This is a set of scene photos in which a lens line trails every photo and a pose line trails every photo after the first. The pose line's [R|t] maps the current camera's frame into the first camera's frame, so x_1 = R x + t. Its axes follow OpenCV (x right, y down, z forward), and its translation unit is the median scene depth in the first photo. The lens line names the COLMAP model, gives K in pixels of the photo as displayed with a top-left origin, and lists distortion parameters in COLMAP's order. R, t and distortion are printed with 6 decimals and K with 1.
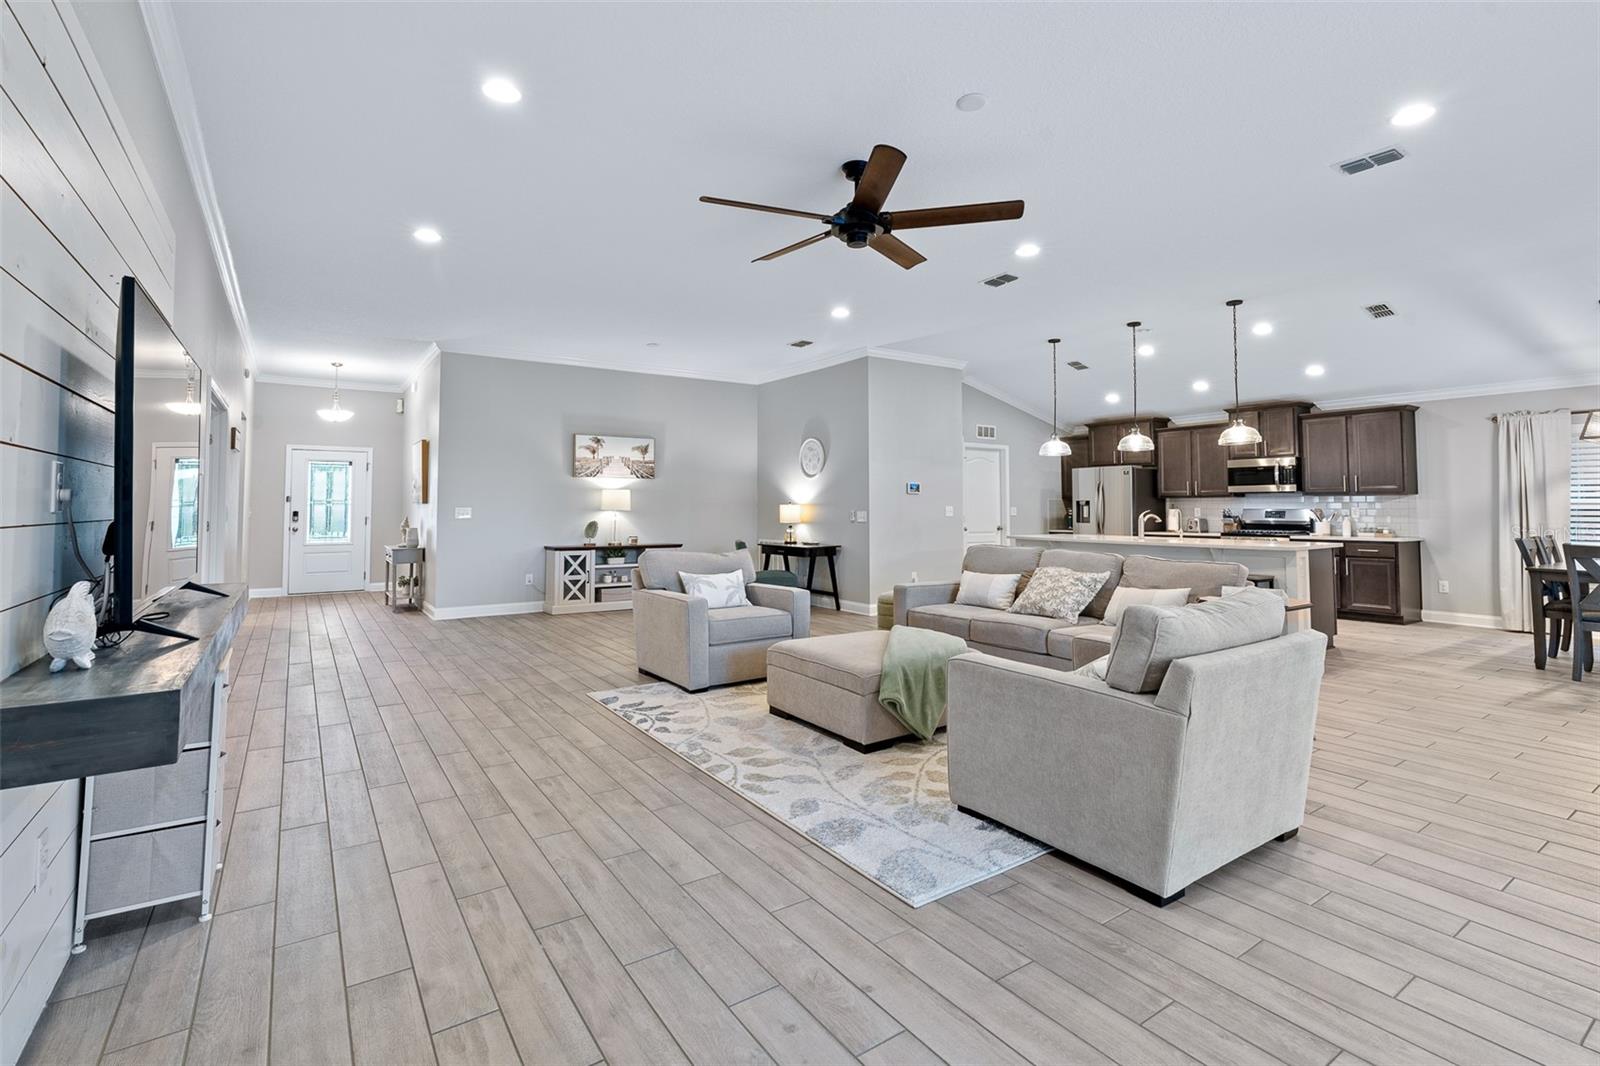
lens RADIAL K [[737.4, 0, 803.2], [0, 737.4, 477.1], [0, 0, 1]] dist [-0.002692, 0.000007]
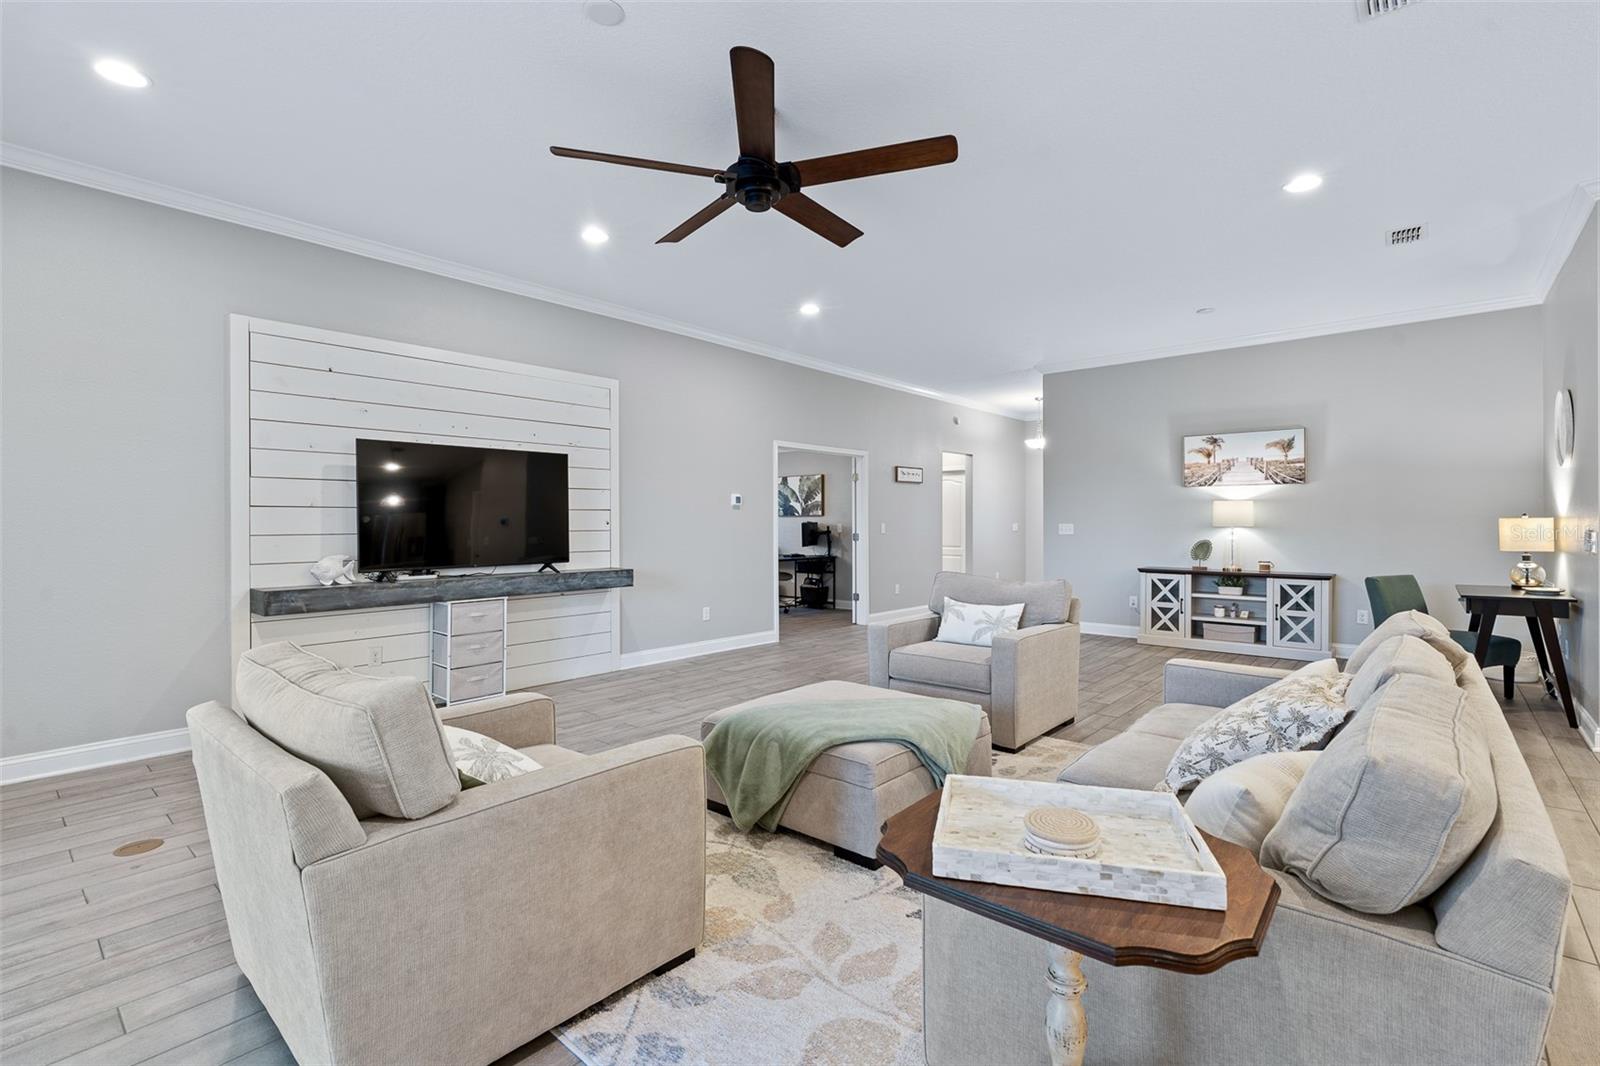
lens RADIAL K [[723.5, 0, 804.9], [0, 723.5, 523.2], [0, 0, 1]] dist [-0.000578, 0.000643]
pose [[0.253848, -0.000689, -0.967244, 0.394396], [0.044027, 0.998971, 0.010843, 0.013074], [0.966242, -0.045337, 0.253617, 0.378031]]
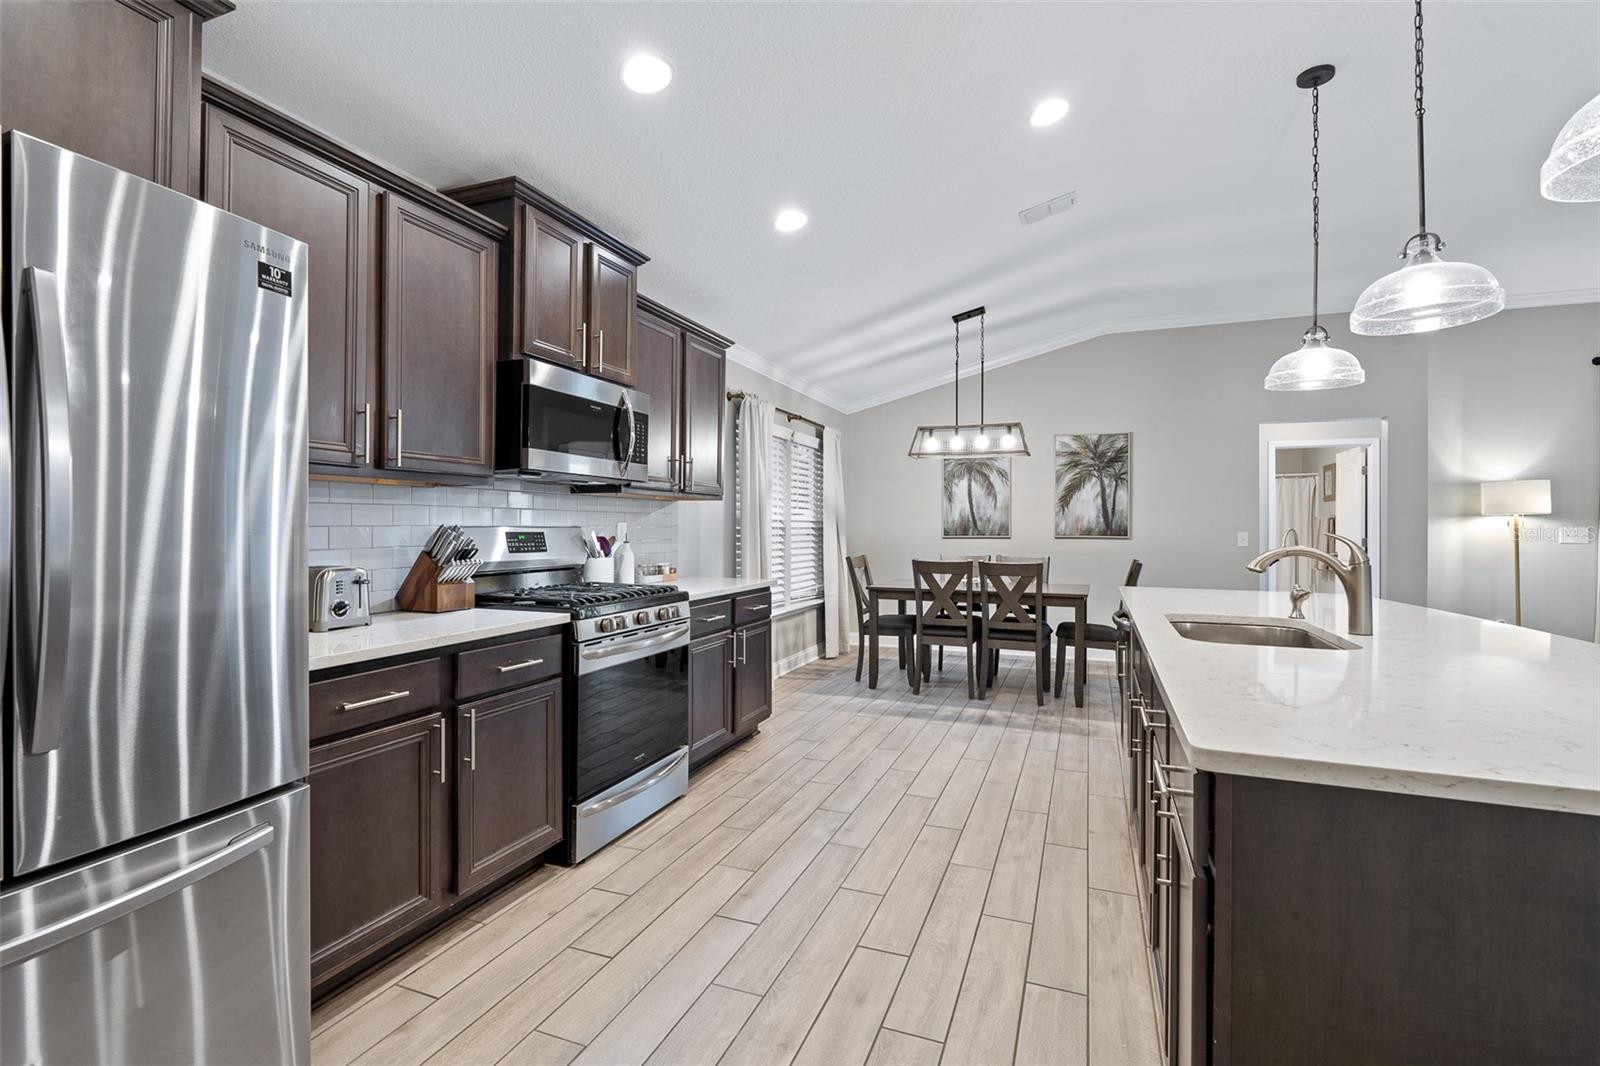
lens RADIAL K [[721.0, 0, 805.7], [0, 721.0, 526.1], [0, 0, 1]] dist [-0.003427, 0.000702]
pose [[-0.559859, -0.000341, 0.828588, 0.294906], [-0.038460, 0.998933, -0.025575, 0.048688], [-0.827695, -0.046186, -0.559275, 1.123720]]
